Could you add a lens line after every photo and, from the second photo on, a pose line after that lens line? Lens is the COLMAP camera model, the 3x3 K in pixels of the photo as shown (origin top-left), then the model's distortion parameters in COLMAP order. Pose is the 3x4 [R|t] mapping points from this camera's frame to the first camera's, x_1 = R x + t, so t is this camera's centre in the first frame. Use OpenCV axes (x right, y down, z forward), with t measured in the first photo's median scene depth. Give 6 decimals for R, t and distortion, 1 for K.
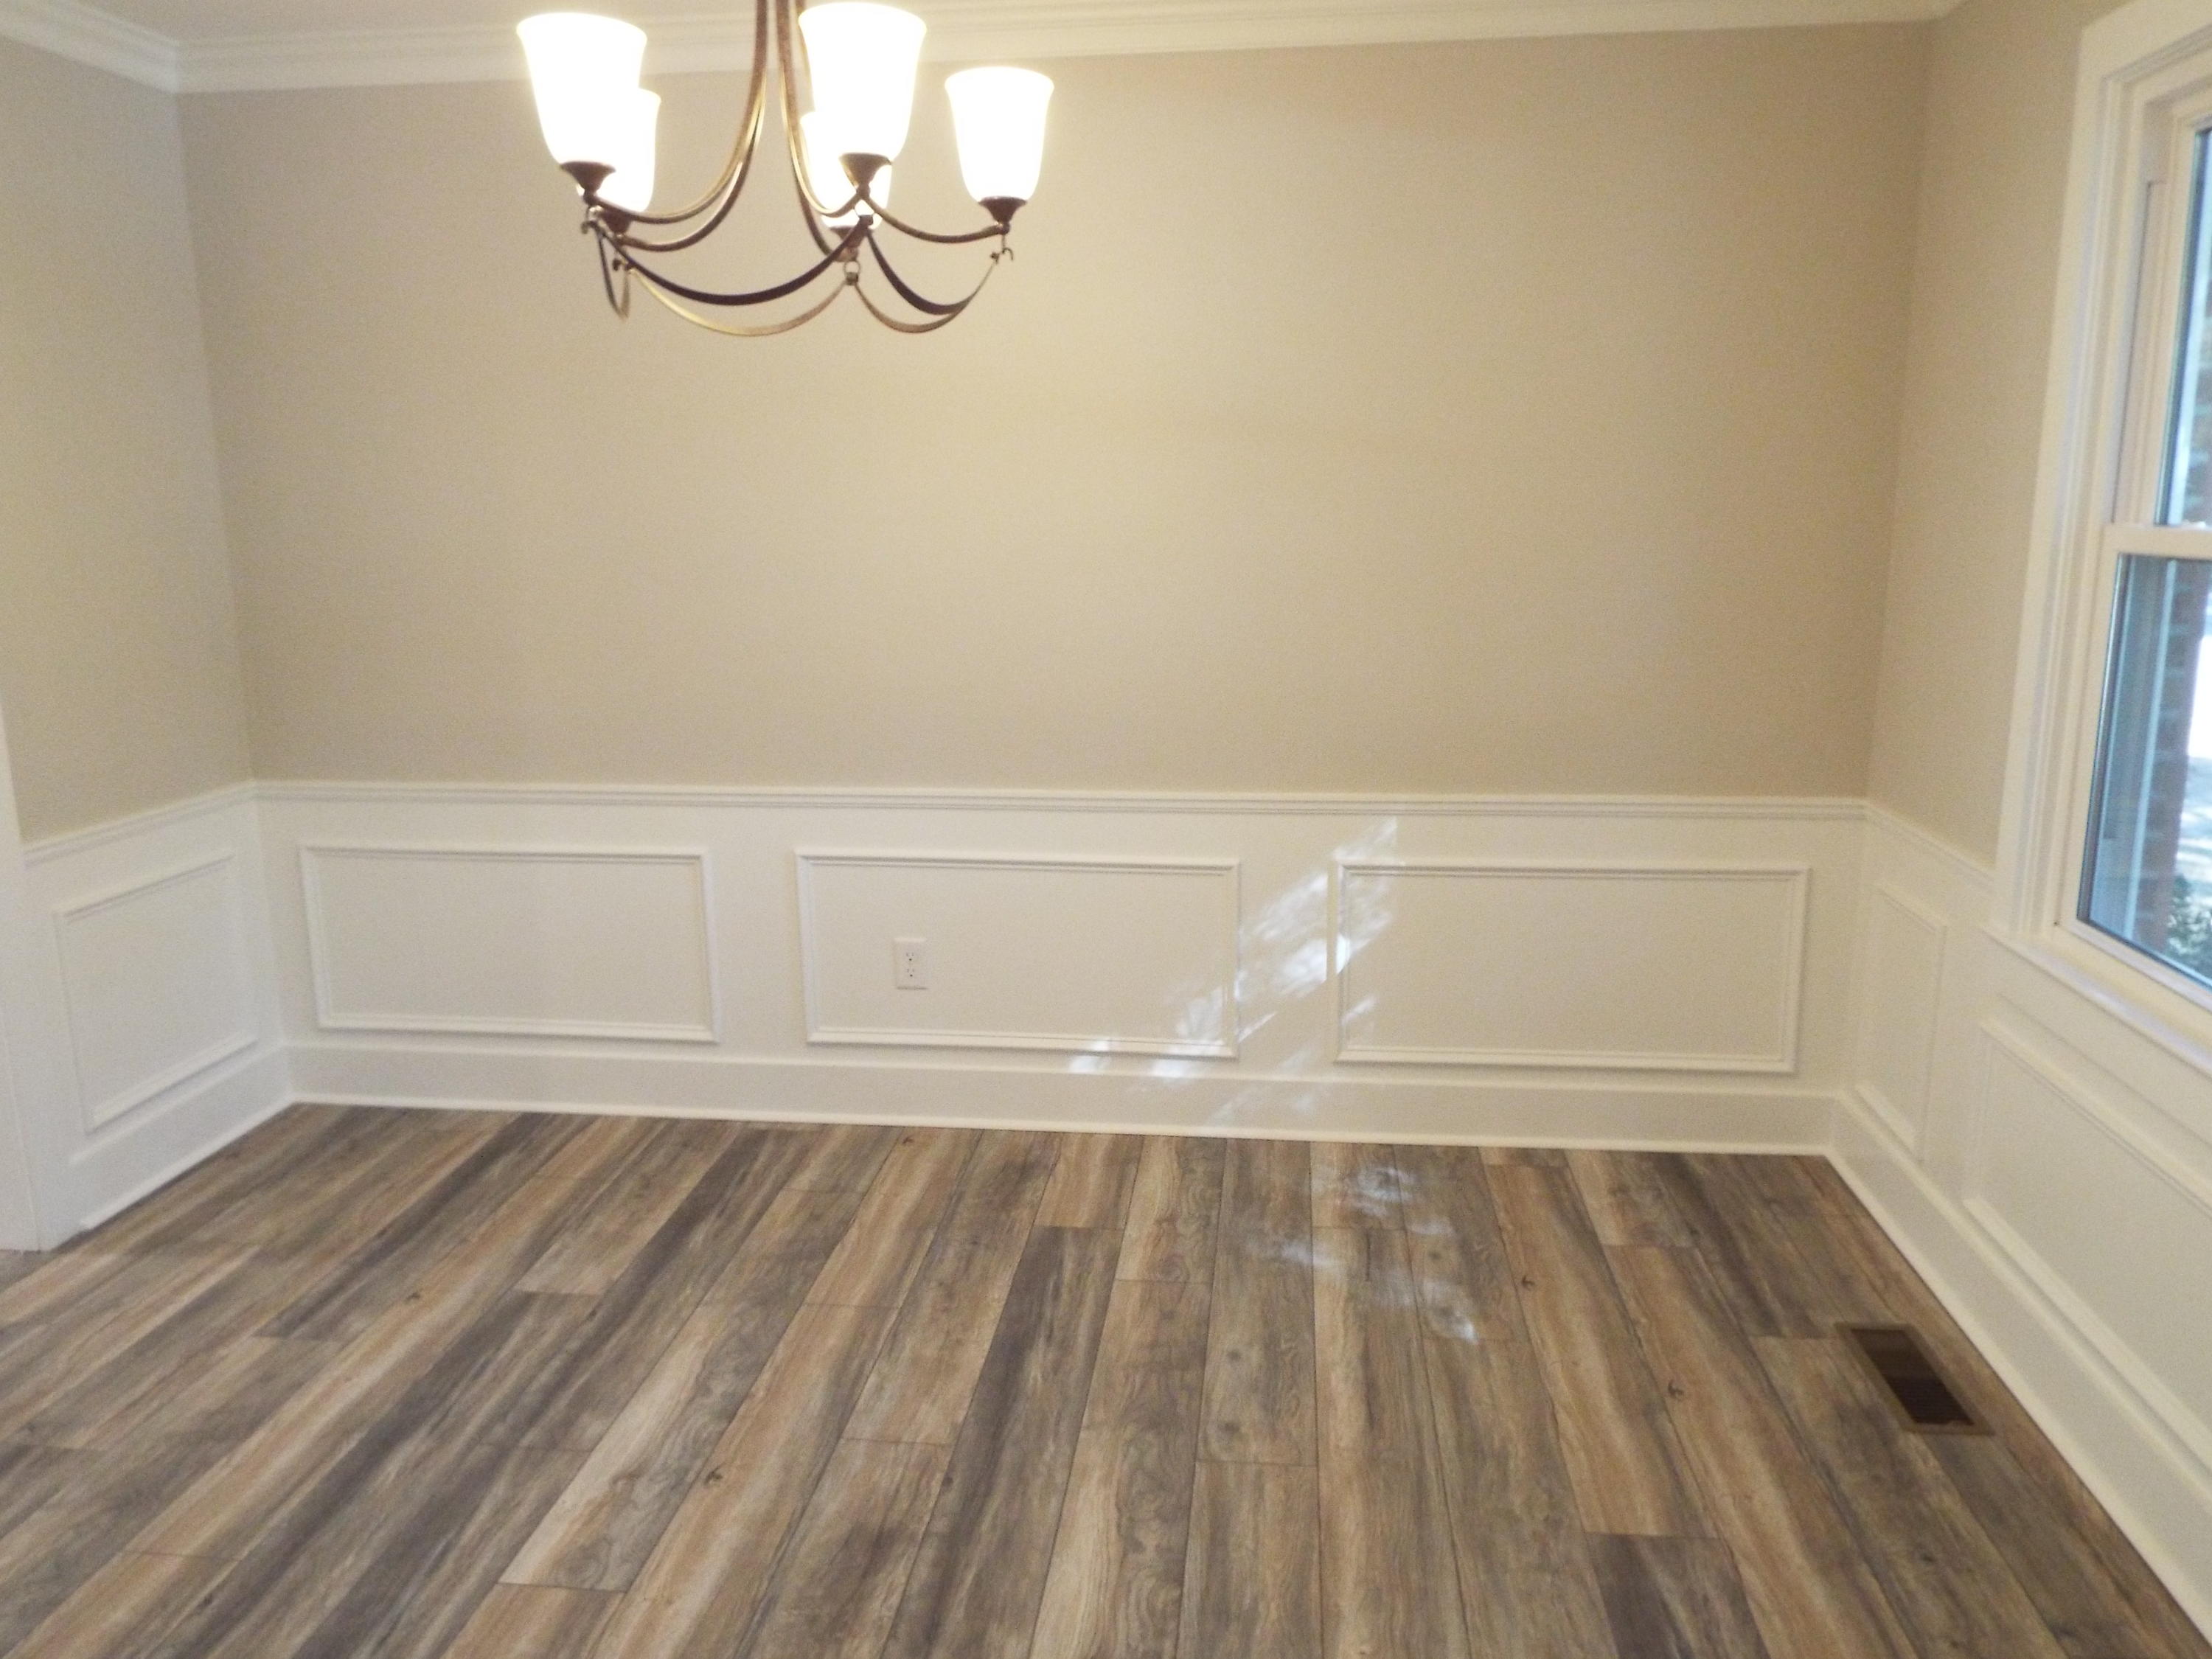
lens RADIAL K [[1623.9, 0, 1109.4], [0, 1623.9, 829.5], [0, 0, 1]] dist [-0.023459, 0.035058]
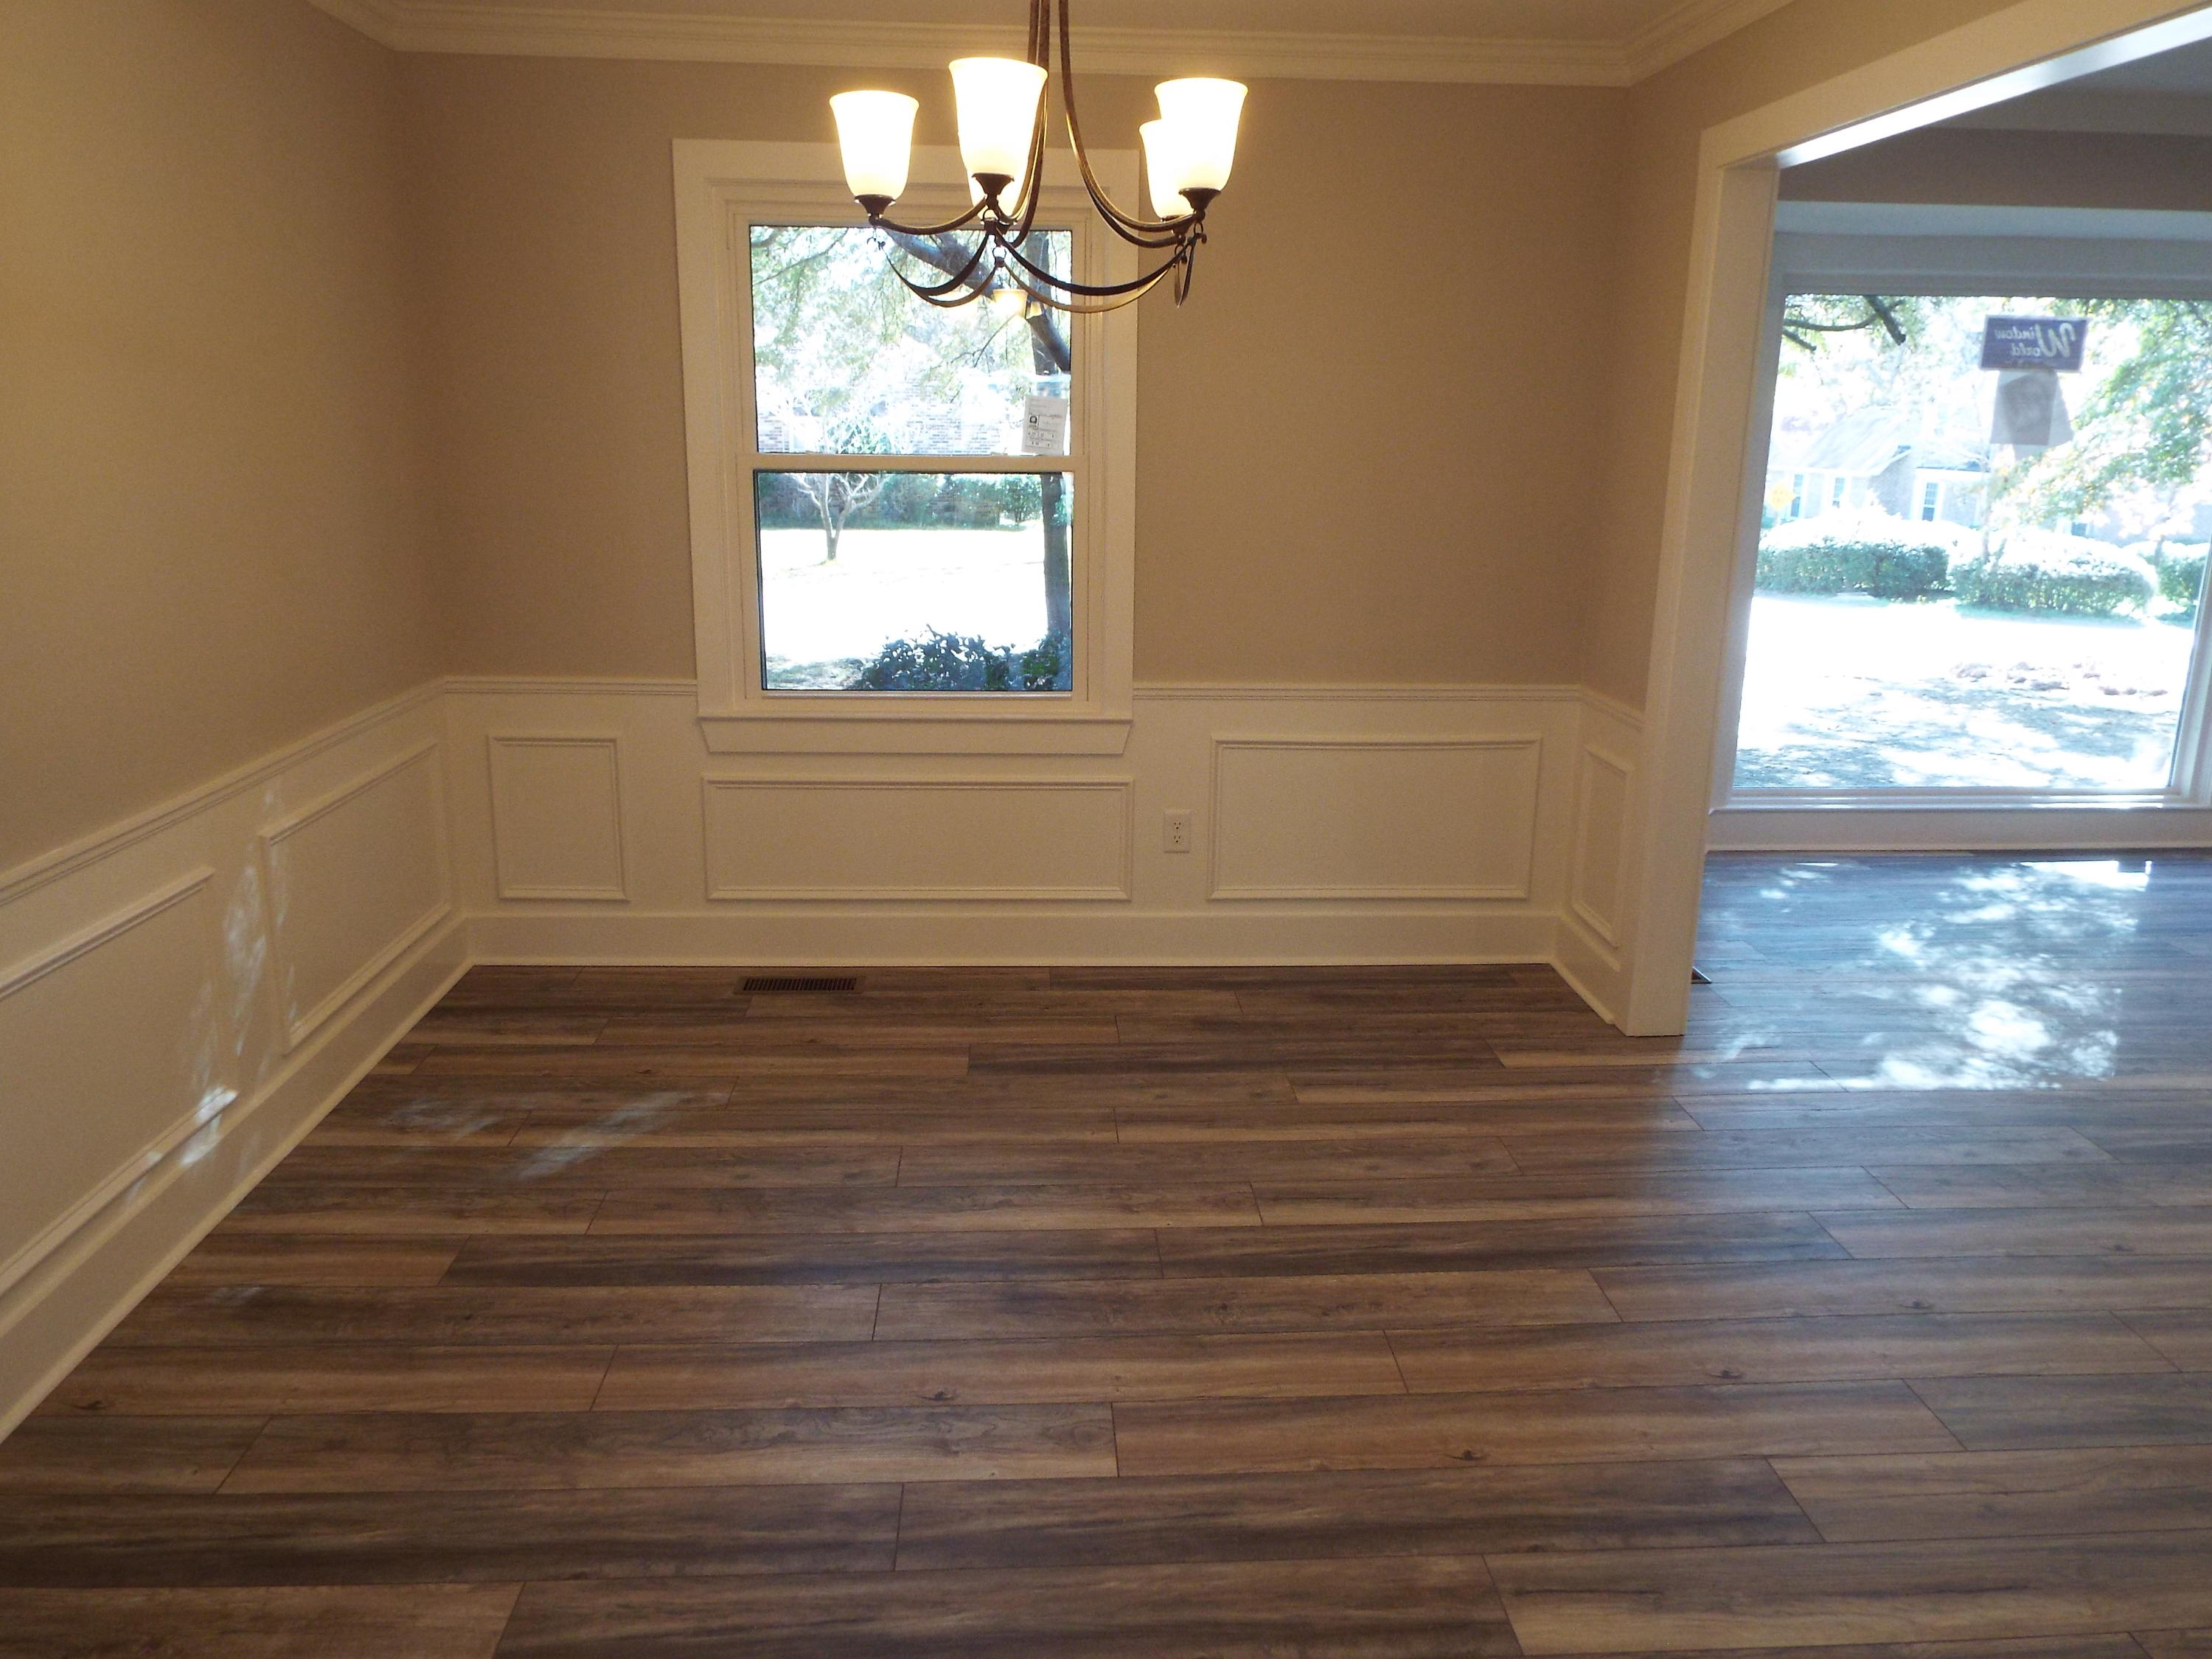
lens RADIAL K [[1623.9, 0, 1109.4], [0, 1623.9, 829.5], [0, 0, 1]] dist [-0.023459, 0.035058]
pose [[-0.173525, -0.233977, 0.956632, -1.050426], [0.182554, 0.946892, 0.264708, -0.179032], [-0.967762, 0.220570, -0.121596, 0.842458]]
